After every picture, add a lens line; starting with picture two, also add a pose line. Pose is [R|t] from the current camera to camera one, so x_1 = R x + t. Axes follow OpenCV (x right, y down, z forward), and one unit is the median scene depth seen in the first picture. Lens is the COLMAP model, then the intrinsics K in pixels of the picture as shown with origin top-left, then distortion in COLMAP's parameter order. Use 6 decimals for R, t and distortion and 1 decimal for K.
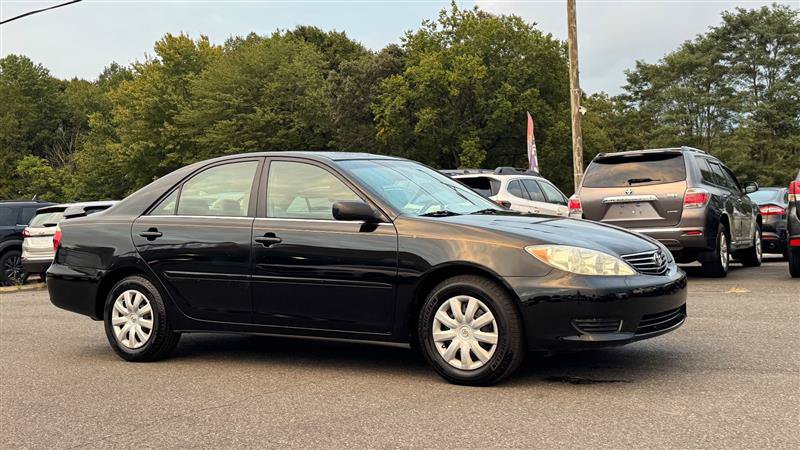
lens RADIAL K [[909.8, 0, 391.1], [0, 909.8, 231.2], [0, 0, 1]] dist [0.115712, 0.000000]
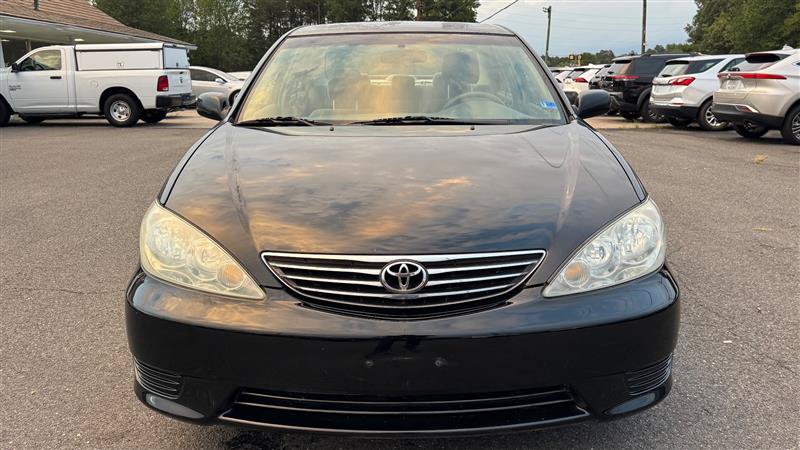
lens RADIAL K [[642.0, 0, 402.5], [0, 642.0, 220.0], [0, 0, 1]] dist [0.074191, -0.118954]
pose [[0.538618, 0.223264, -0.812430, 0.142533], [-0.030375, 0.968771, 0.246091, -0.019156], [0.842002, -0.107871, 0.528580, 0.223952]]
